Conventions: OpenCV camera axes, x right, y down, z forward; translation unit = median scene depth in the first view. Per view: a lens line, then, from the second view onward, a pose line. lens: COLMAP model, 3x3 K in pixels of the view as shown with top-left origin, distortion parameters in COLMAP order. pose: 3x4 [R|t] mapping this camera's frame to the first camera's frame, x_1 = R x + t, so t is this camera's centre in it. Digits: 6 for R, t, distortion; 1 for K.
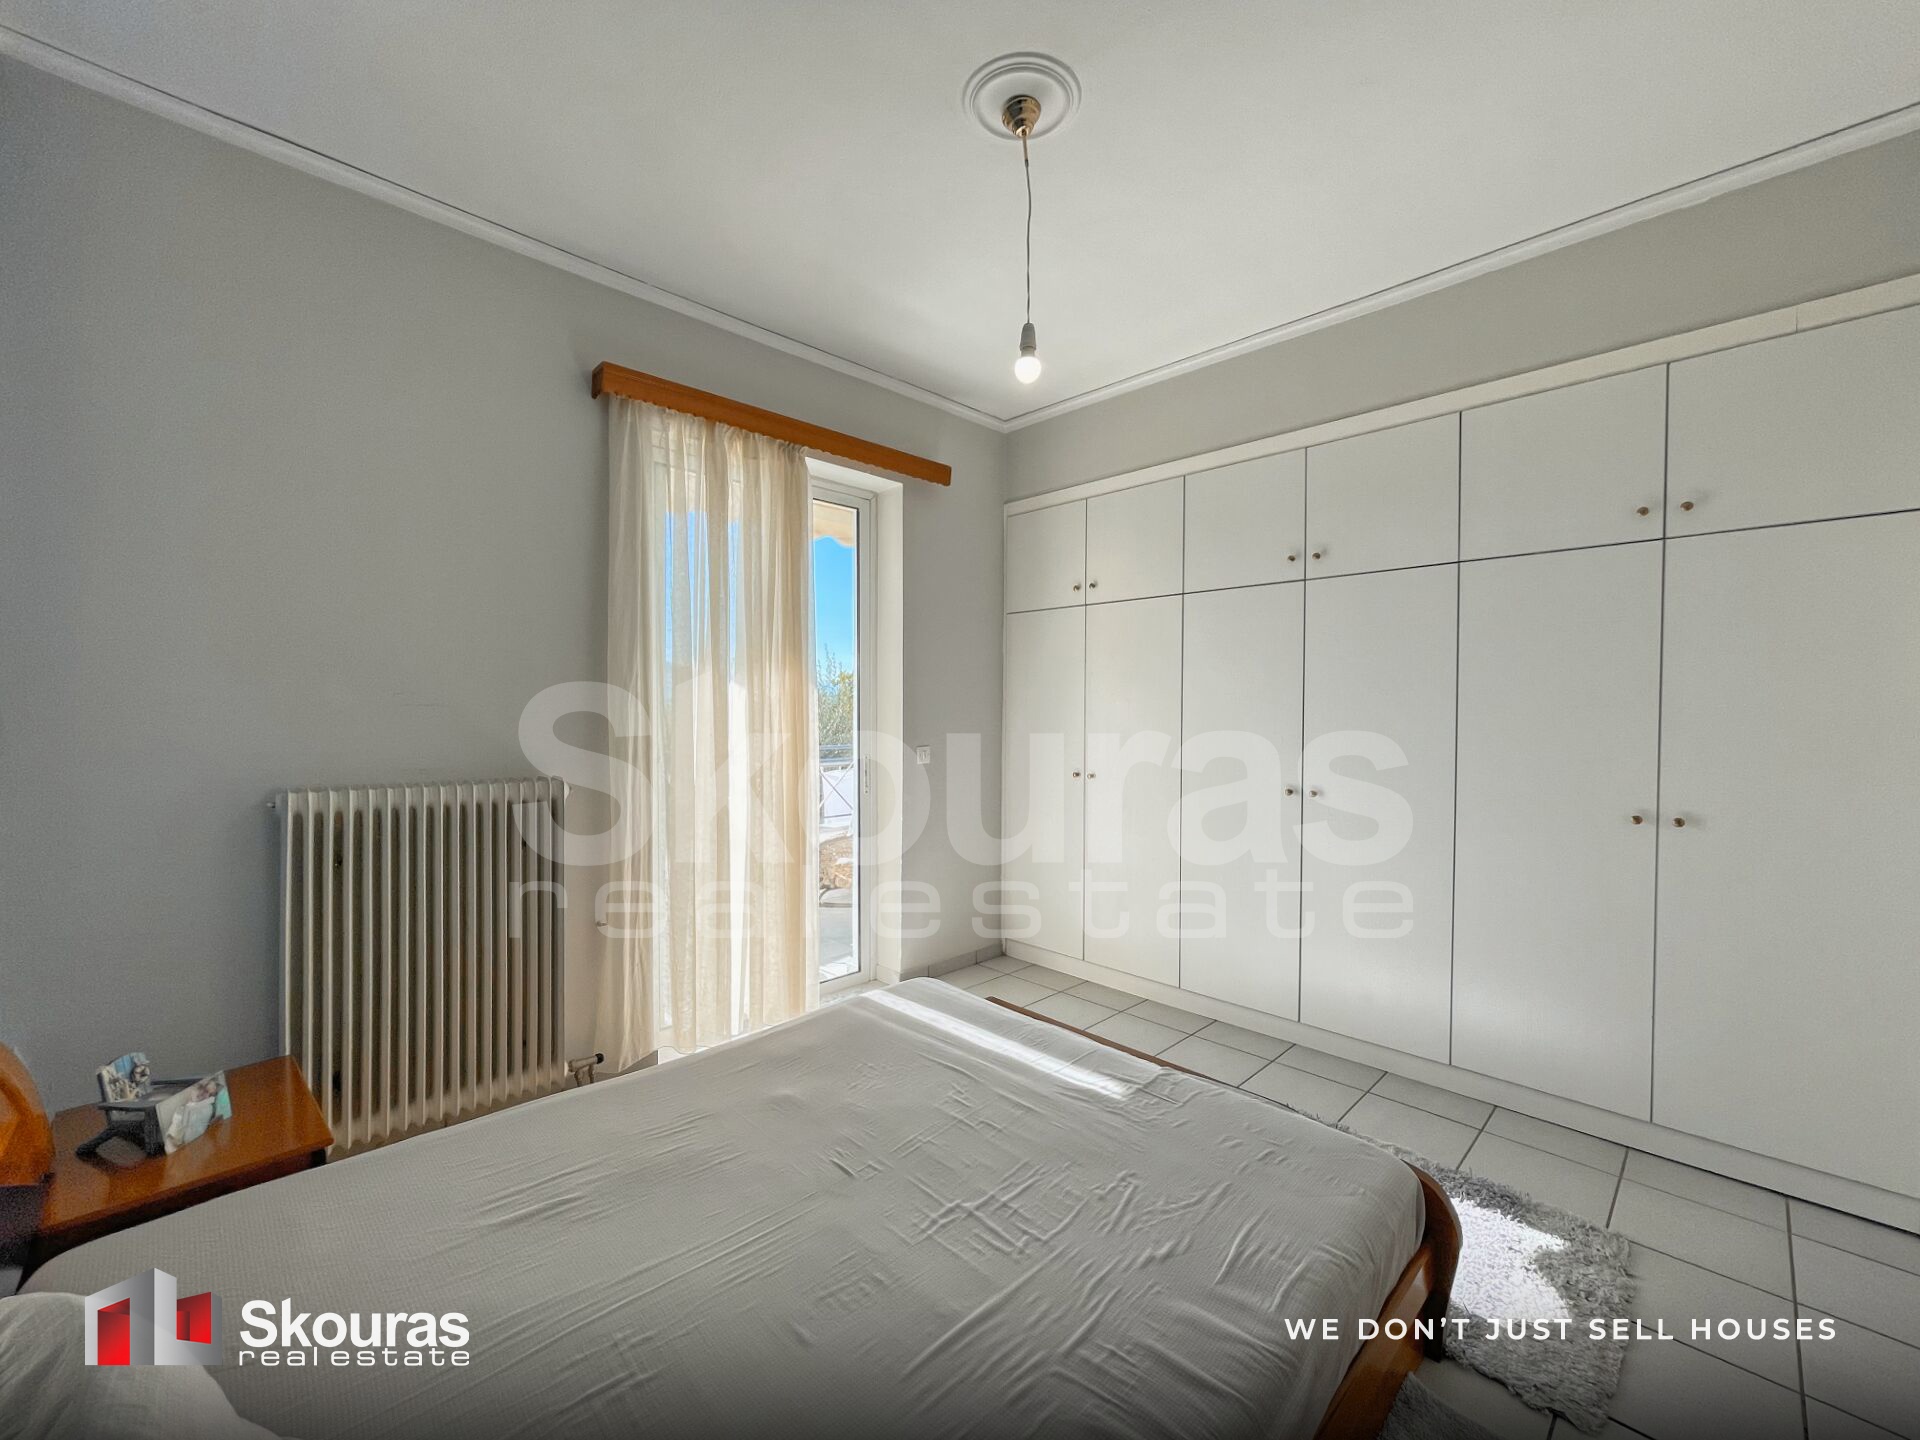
lens RADIAL K [[778.5, 0, 960.0], [0, 778.5, 720.0], [0, 0, 1]] dist [0.000270, 0.000036]
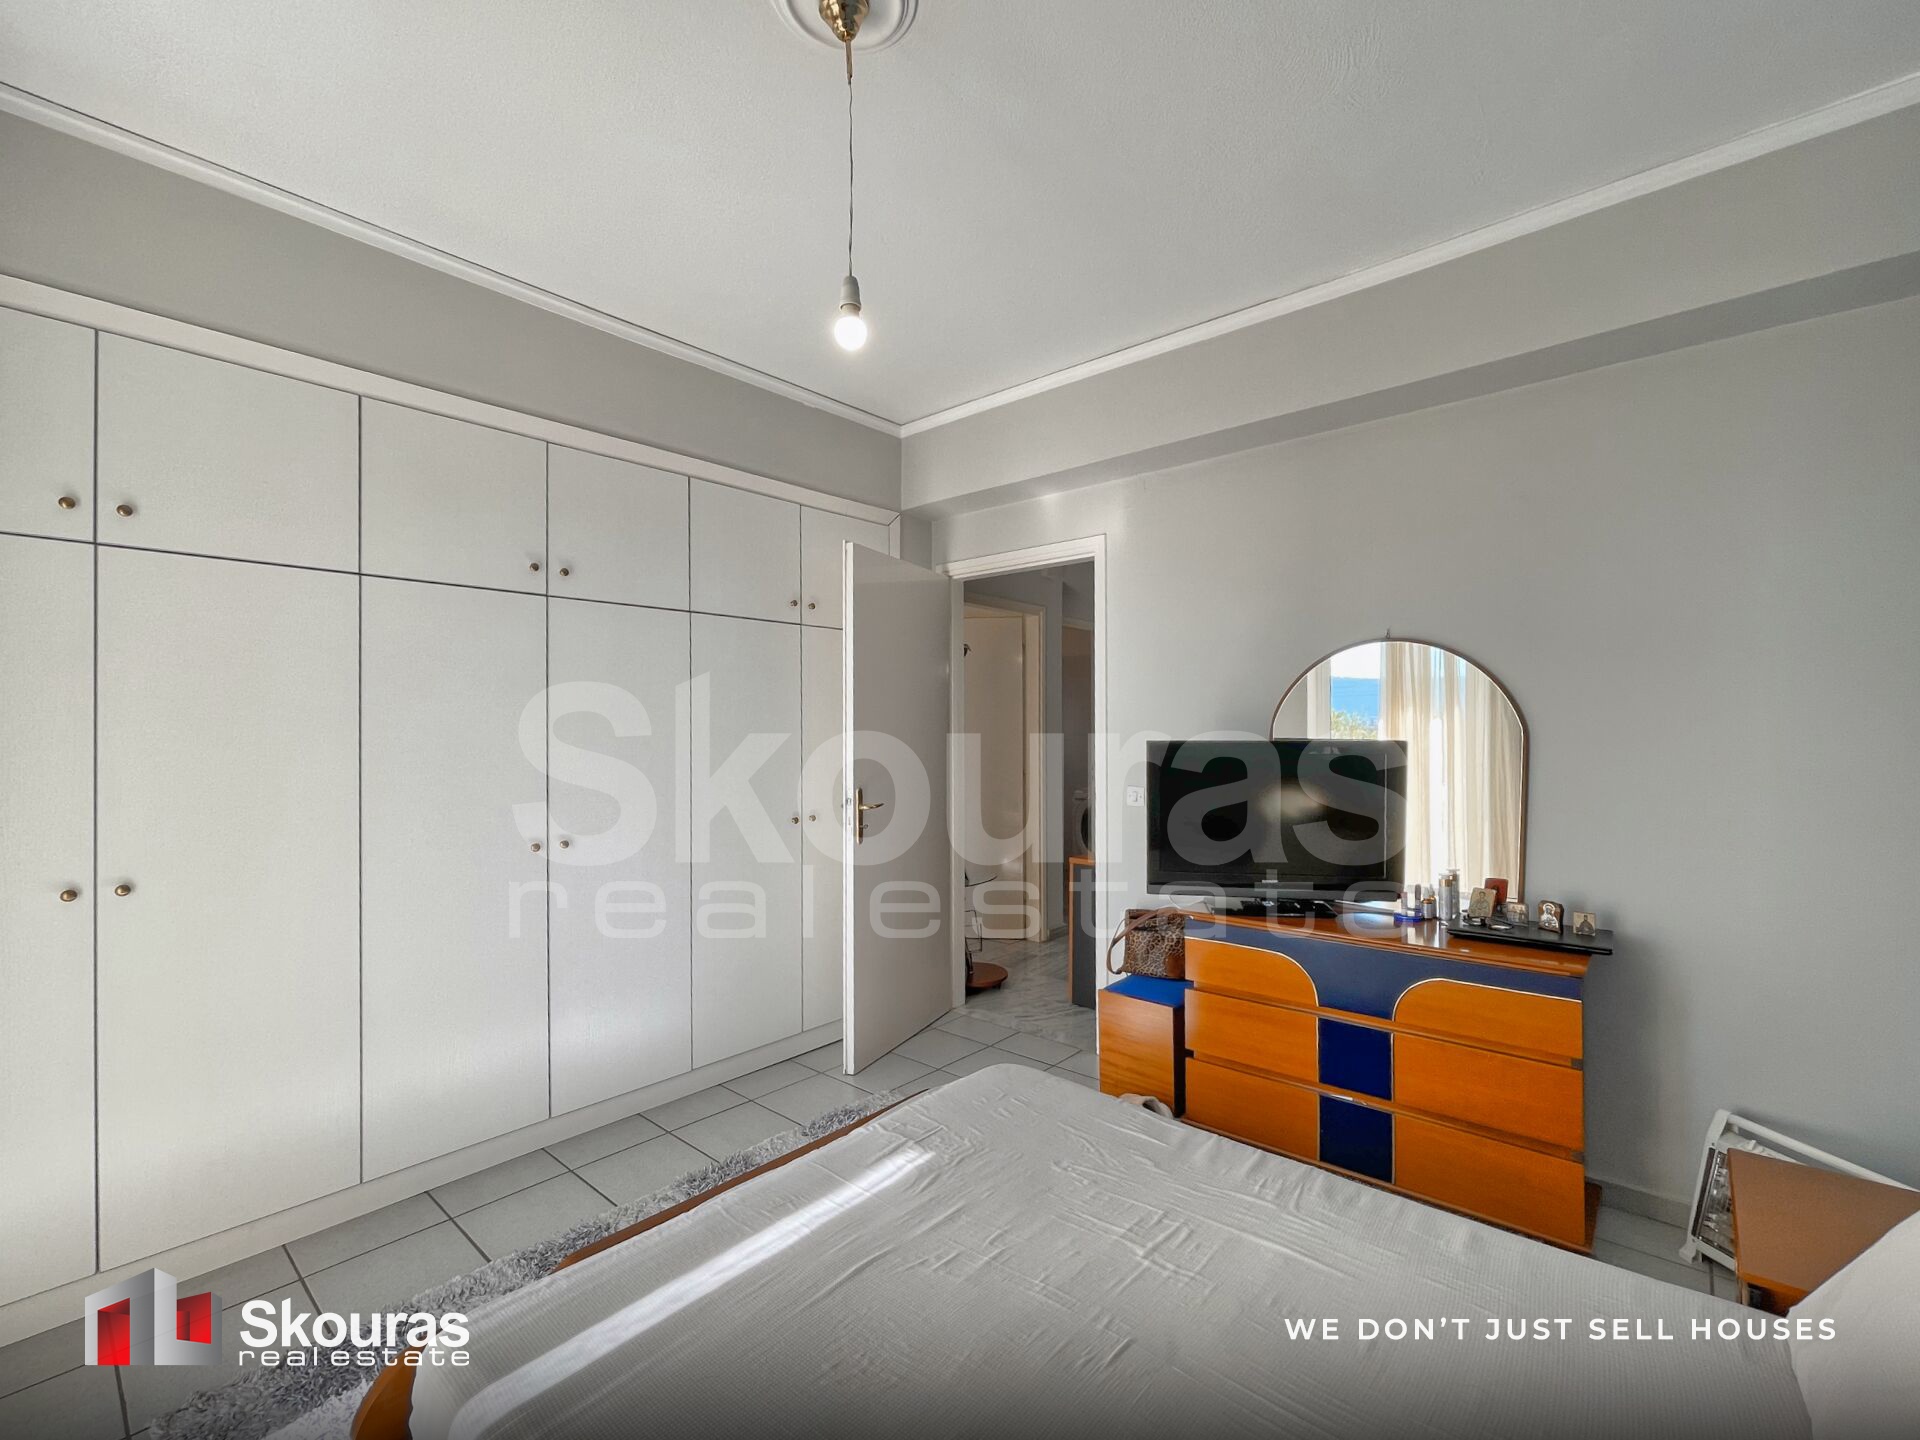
lens RADIAL K [[827.5, 0, 959.0], [0, 827.5, 730.8], [0, 0, 1]] dist [0.001958, 0.000112]
pose [[-0.071175, 0.000978, 0.997463, -0.495242], [0.019850, 0.999803, 0.000436, -0.023983], [-0.997266, 0.019831, -0.071180, 0.620801]]
